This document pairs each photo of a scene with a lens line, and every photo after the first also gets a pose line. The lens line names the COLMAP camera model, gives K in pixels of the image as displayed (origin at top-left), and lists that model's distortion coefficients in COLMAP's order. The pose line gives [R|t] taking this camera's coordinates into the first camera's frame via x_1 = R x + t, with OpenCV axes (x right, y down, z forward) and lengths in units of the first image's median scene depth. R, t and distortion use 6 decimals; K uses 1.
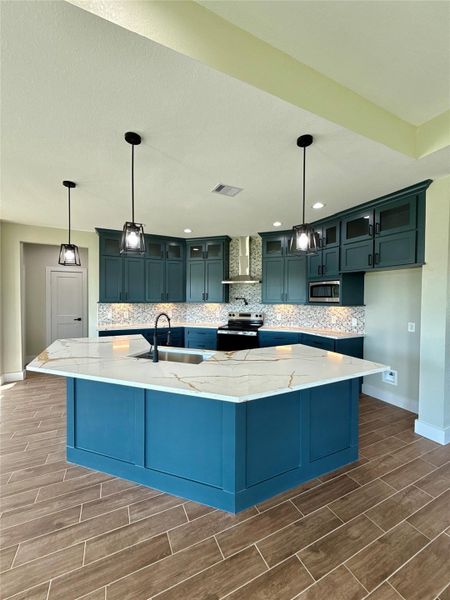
lens RADIAL K [[238.3, 0, 225.7], [0, 238.3, 300.8], [0, 0, 1]] dist [-0.000629, 0.000111]
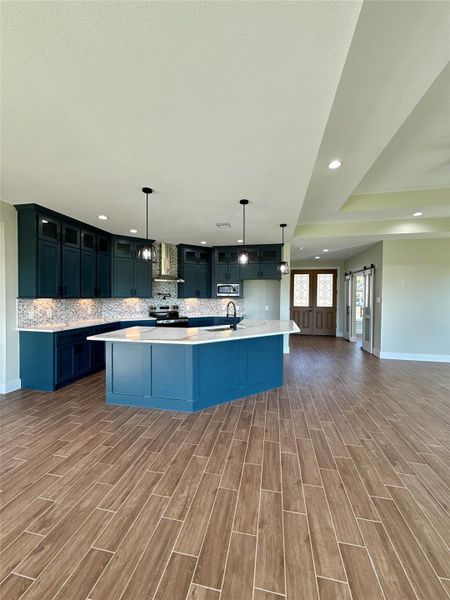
lens RADIAL K [[238.3, 0, 225.7], [0, 238.3, 300.8], [0, 0, 1]] dist [-0.000629, 0.000111]
pose [[0.606633, -0.017978, 0.794779, -0.821499], [0.008914, 0.999835, 0.015813, 0.009553], [-0.794932, -0.002508, 0.606693, 0.015109]]
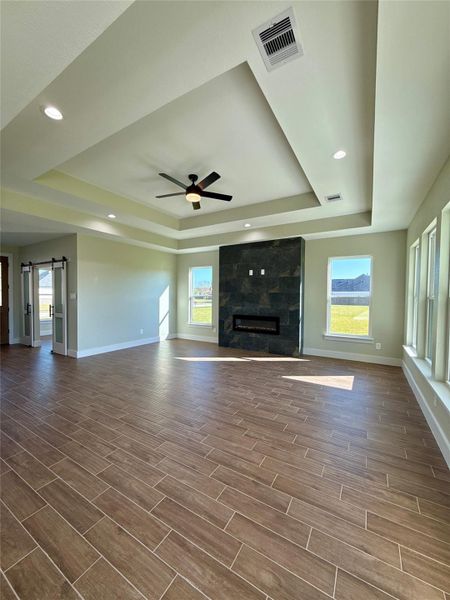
lens RADIAL K [[238.3, 0, 225.7], [0, 238.3, 300.8], [0, 0, 1]] dist [-0.000629, 0.000111]
pose [[-0.547293, -0.029588, 0.836418, -0.717450], [-0.000589, 0.999388, 0.034968, 0.013056], [-0.836941, 0.018645, -0.546976, 0.160227]]
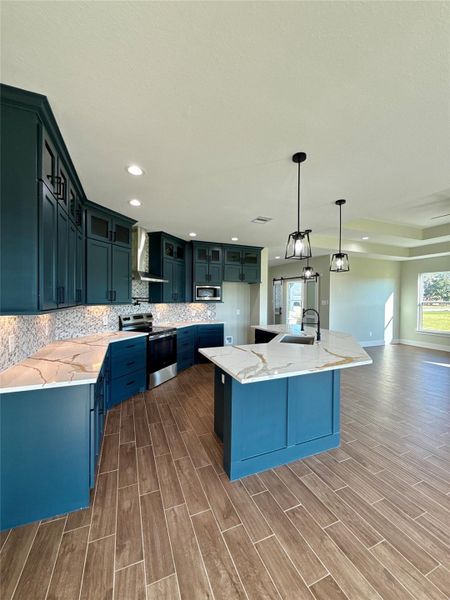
lens RADIAL K [[238.3, 0, 225.7], [0, 238.3, 300.8], [0, 0, 1]] dist [-0.000629, 0.000111]
pose [[0.053992, -0.019297, 0.998355, -0.911560], [0.007883, 0.999790, 0.018898, -0.016280], [-0.998510, 0.006850, 0.054132, 0.745626]]
